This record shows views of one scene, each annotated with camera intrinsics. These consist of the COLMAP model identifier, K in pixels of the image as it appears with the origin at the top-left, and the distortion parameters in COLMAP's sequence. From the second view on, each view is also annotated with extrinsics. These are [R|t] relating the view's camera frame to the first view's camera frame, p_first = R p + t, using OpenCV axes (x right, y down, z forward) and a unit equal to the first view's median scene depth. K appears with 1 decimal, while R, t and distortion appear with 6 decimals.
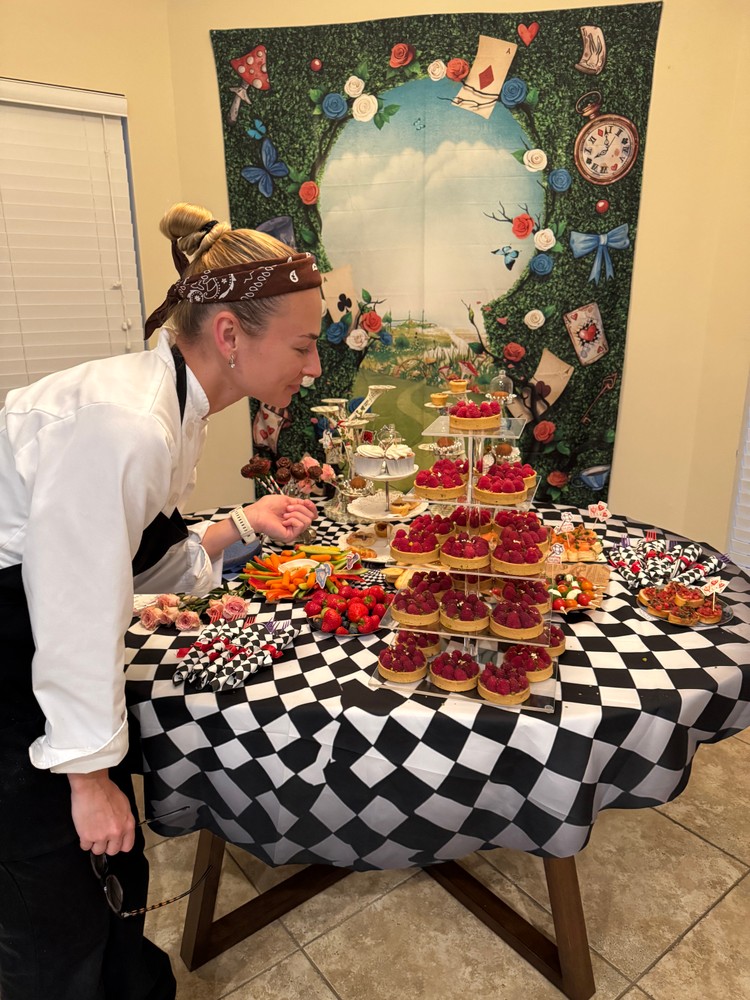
lens RADIAL K [[719.8, 0, 372.6], [0, 719.8, 502.8], [0, 0, 1]] dist [0.002037, -0.024928]
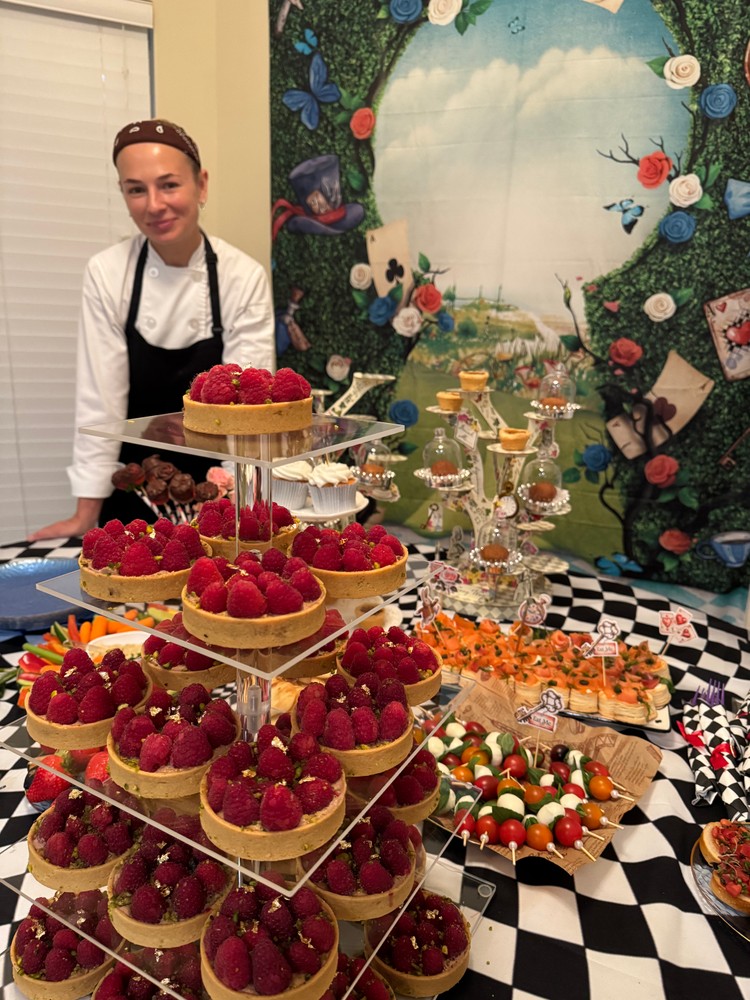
lens RADIAL K [[719.8, 0, 384.5], [0, 719.8, 497.2], [0, 0, 1]] dist [0.002037, -0.024928]
pose [[0.968966, 0.114749, -0.218946, 0.144638], [-0.121250, 0.992486, -0.016443, -0.032841], [0.215414, 0.042480, 0.975598, 0.289824]]
